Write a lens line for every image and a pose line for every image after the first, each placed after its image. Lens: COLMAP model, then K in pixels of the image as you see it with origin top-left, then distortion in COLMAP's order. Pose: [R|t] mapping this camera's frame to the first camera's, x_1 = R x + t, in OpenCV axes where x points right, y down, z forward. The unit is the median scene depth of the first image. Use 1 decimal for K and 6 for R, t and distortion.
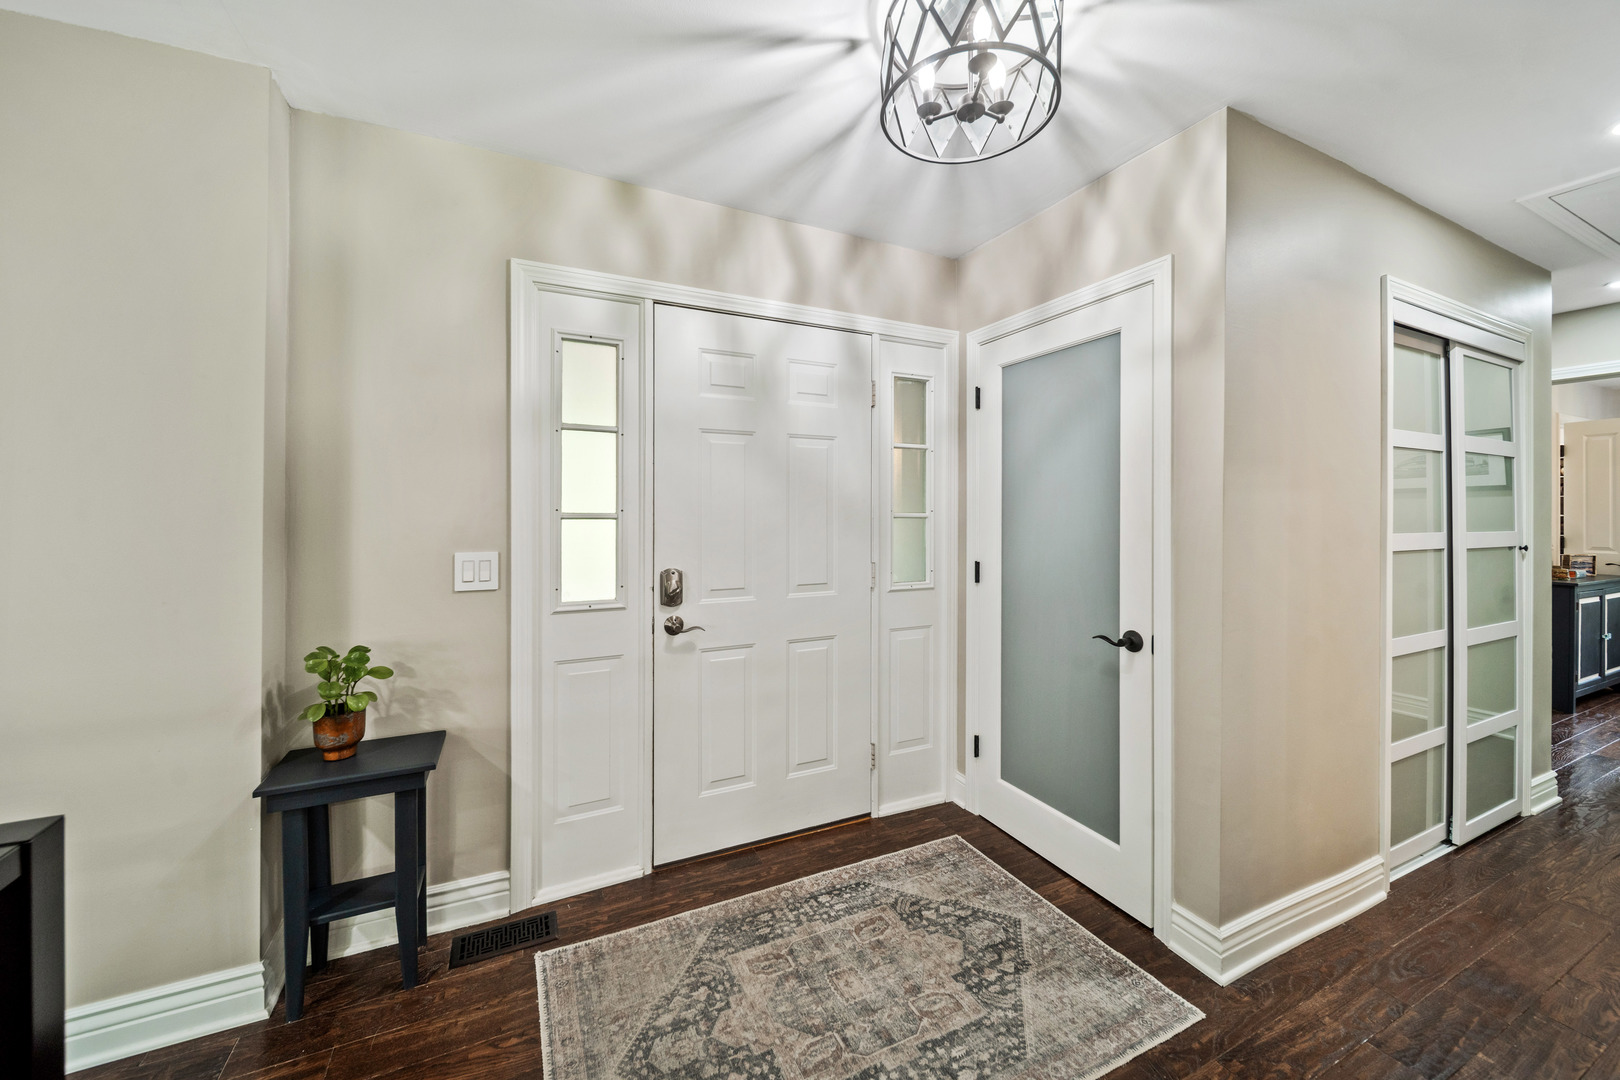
lens RADIAL K [[575.6, 0, 797.3], [0, 575.6, 516.3], [0, 0, 1]] dist [-0.000591, -0.000131]
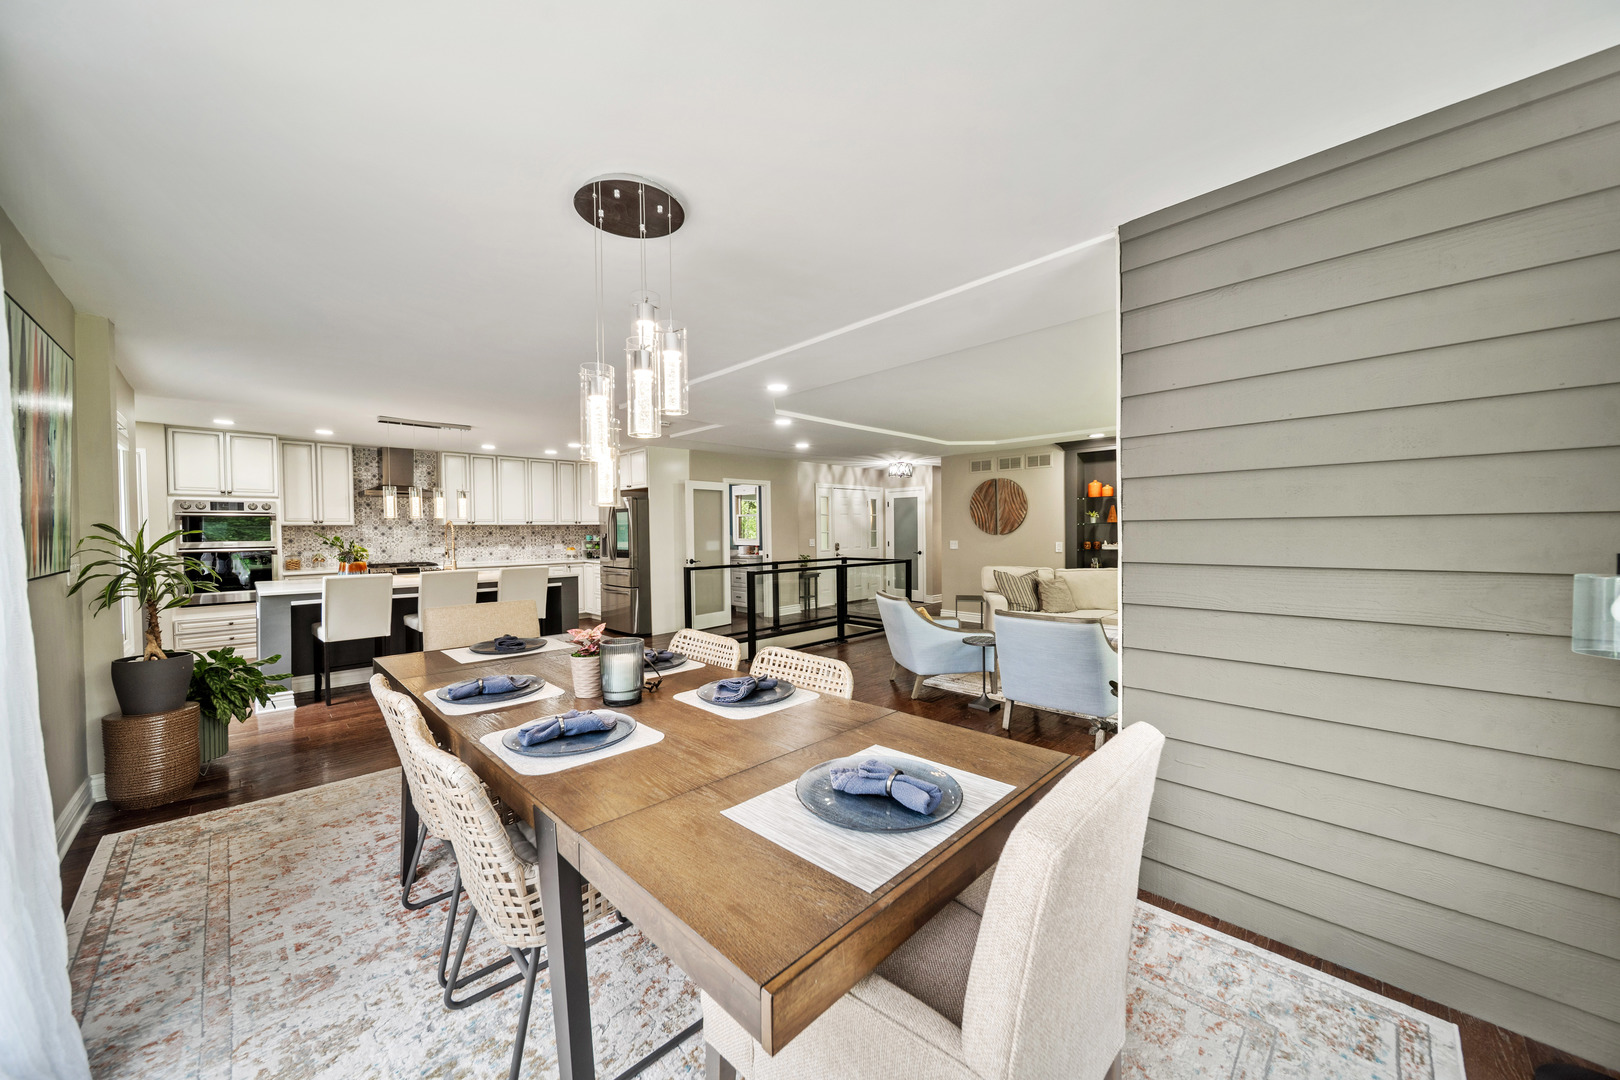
lens RADIAL K [[583.9, 0, 810.0], [0, 583.9, 540.0], [0, 0, 1]] dist [-0.000460, -0.000091]
pose [[0.938301, -0.017944, 0.345354, -1.931864], [0.013454, 0.999791, 0.015396, -0.010795], [-0.345558, -0.009800, 0.938346, -3.216853]]
